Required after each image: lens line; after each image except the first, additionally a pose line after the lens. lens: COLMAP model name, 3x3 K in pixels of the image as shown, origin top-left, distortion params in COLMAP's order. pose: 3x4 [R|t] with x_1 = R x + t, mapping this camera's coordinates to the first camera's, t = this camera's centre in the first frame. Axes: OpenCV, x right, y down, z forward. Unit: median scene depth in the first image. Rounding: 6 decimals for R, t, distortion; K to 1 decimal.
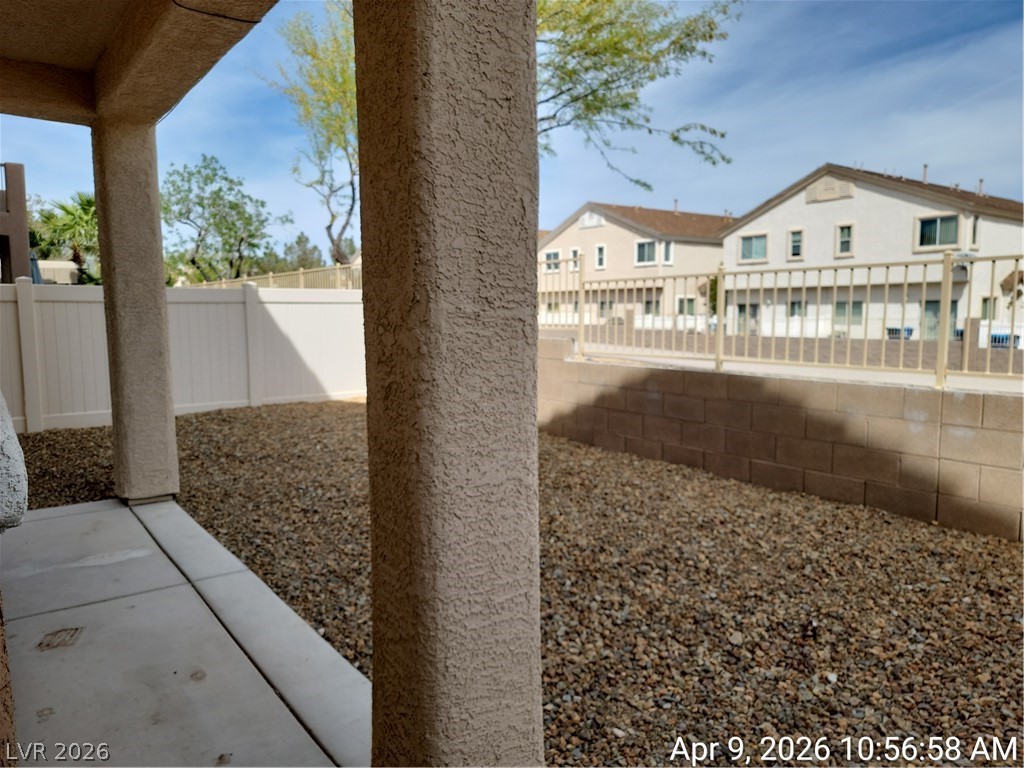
lens RADIAL K [[725.5, 0, 528.8], [0, 725.5, 387.8], [0, 0, 1]] dist [-0.000692, -0.002181]
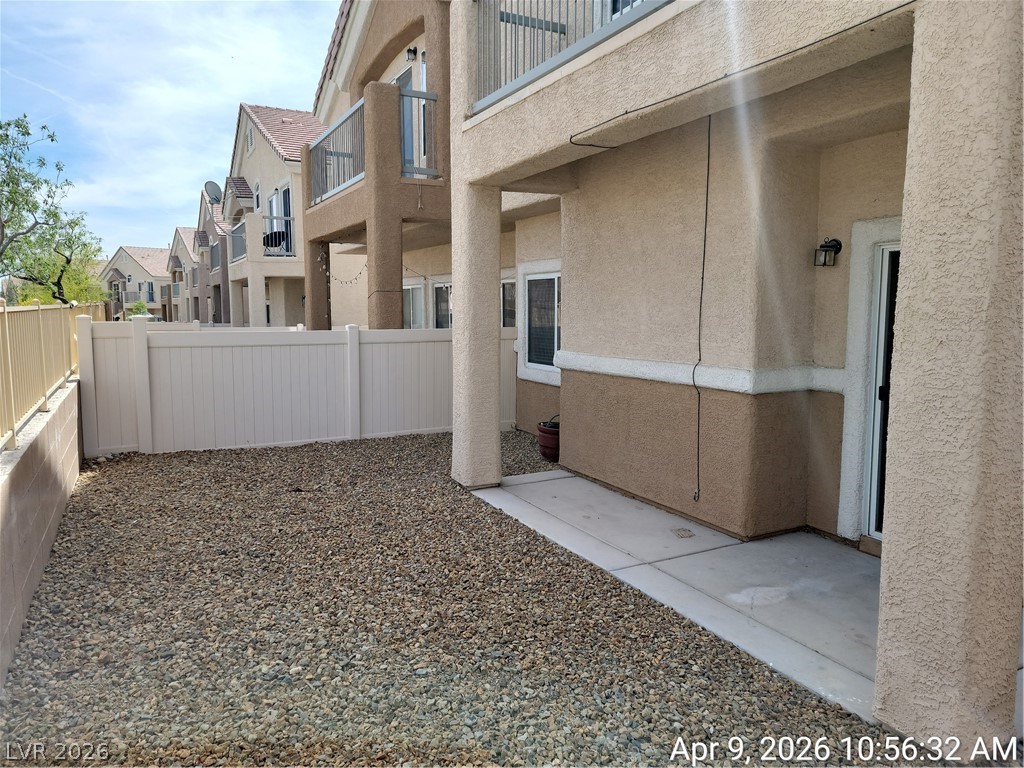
lens RADIAL K [[725.5, 0, 528.8], [0, 725.5, 387.8], [0, 0, 1]] dist [-0.000692, -0.002181]
pose [[-0.986200, -0.007370, 0.165395, -0.465016], [0.029692, 0.974937, 0.220492, -0.300623], [-0.162874, 0.222360, -0.961264, 2.133493]]
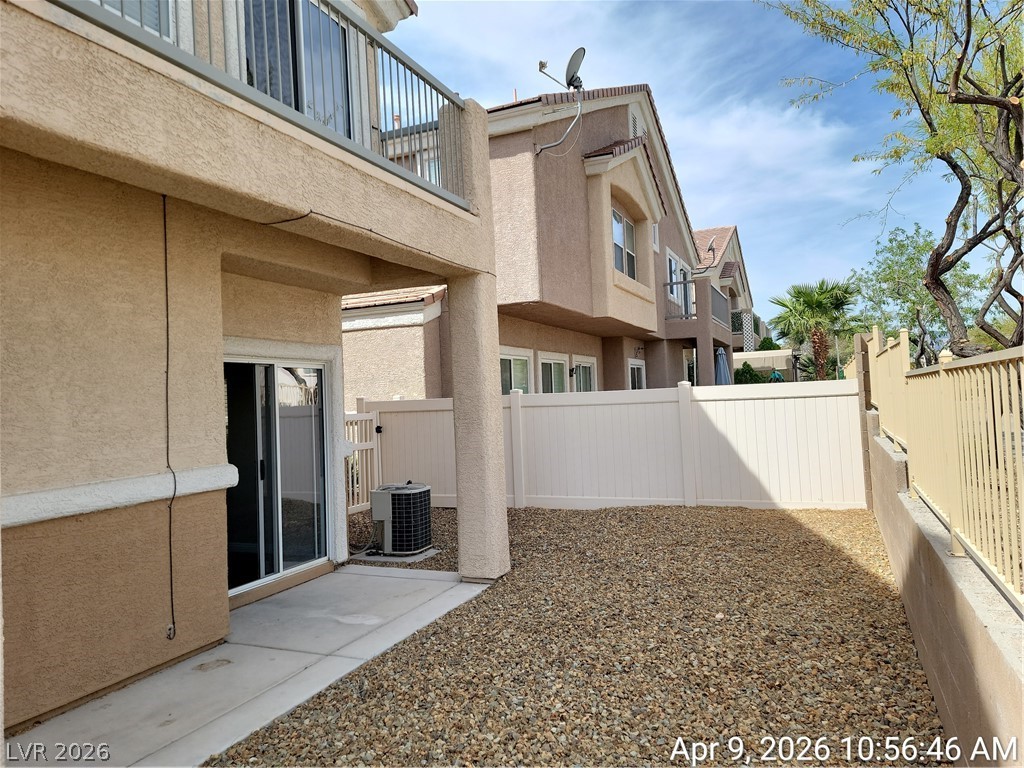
lens RADIAL K [[723.7, 0, 500.0], [0, 723.7, 385.8], [0, 0, 1]] dist [0.052513, -0.001419]
pose [[0.482863, -0.027783, -0.875255, 0.763555], [-0.061491, 0.995954, -0.065538, -0.122184], [0.873534, 0.085466, 0.479201, 0.613295]]
